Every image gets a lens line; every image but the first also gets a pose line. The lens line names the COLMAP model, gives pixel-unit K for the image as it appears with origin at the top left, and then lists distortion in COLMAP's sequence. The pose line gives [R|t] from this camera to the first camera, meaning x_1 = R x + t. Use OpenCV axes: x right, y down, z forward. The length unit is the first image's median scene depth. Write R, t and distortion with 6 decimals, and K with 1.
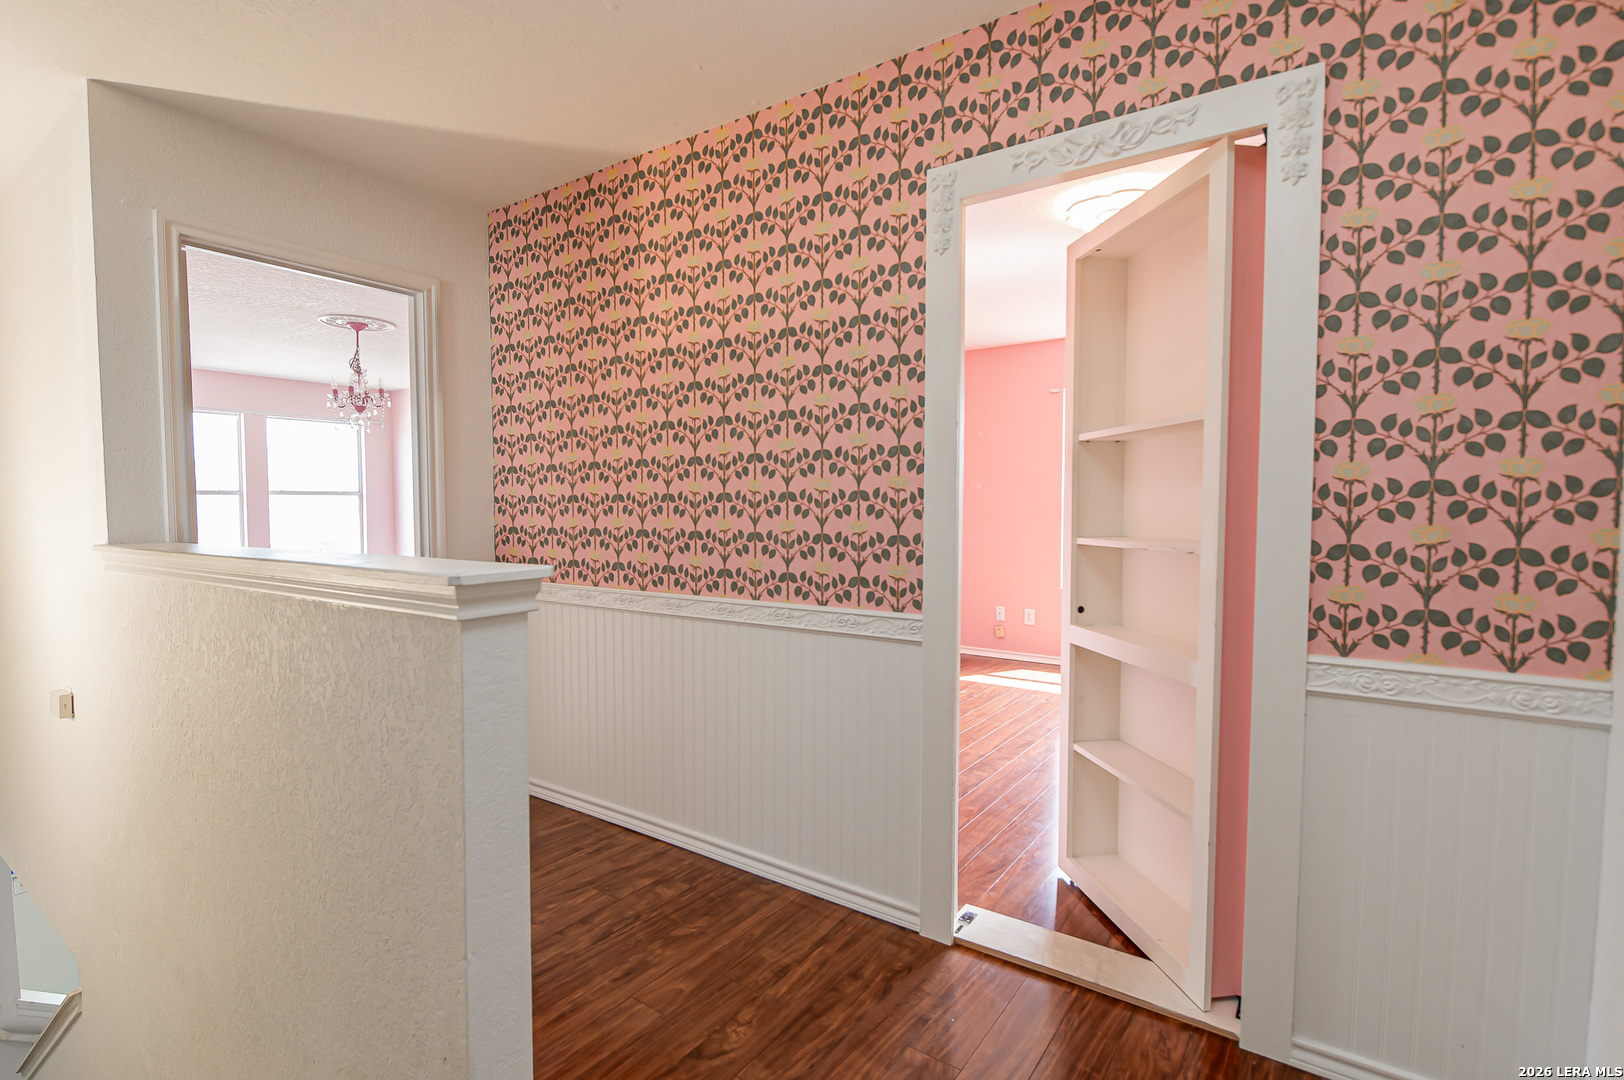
lens RADIAL K [[788.2, 0, 814.0], [0, 788.2, 544.2], [0, 0, 1]] dist [-0.006199, -0.001417]
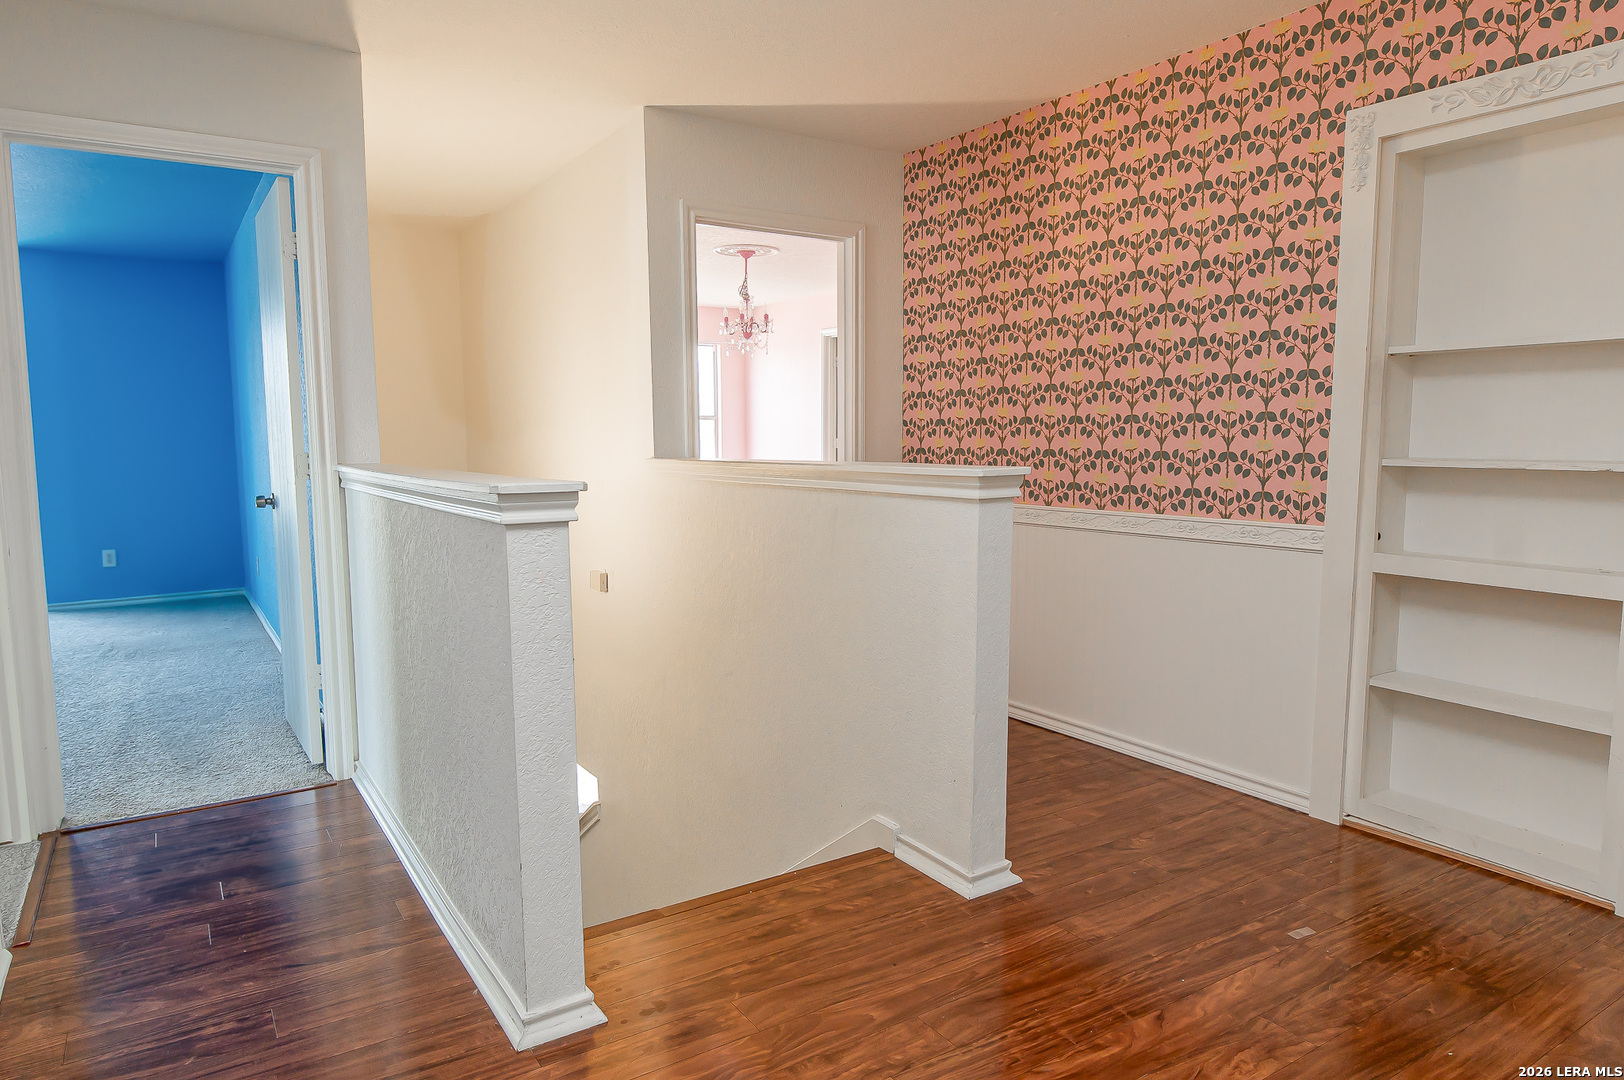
lens RADIAL K [[1015.7, 0, 808.7], [0, 1015.7, 543.5], [0, 0, 1]] dist [-0.000879, -0.007269]
pose [[0.928605, 0.036572, -0.369263, -0.004930], [-0.013425, 0.997791, 0.065061, 0.028779], [0.370826, -0.055459, 0.927045, -0.508751]]
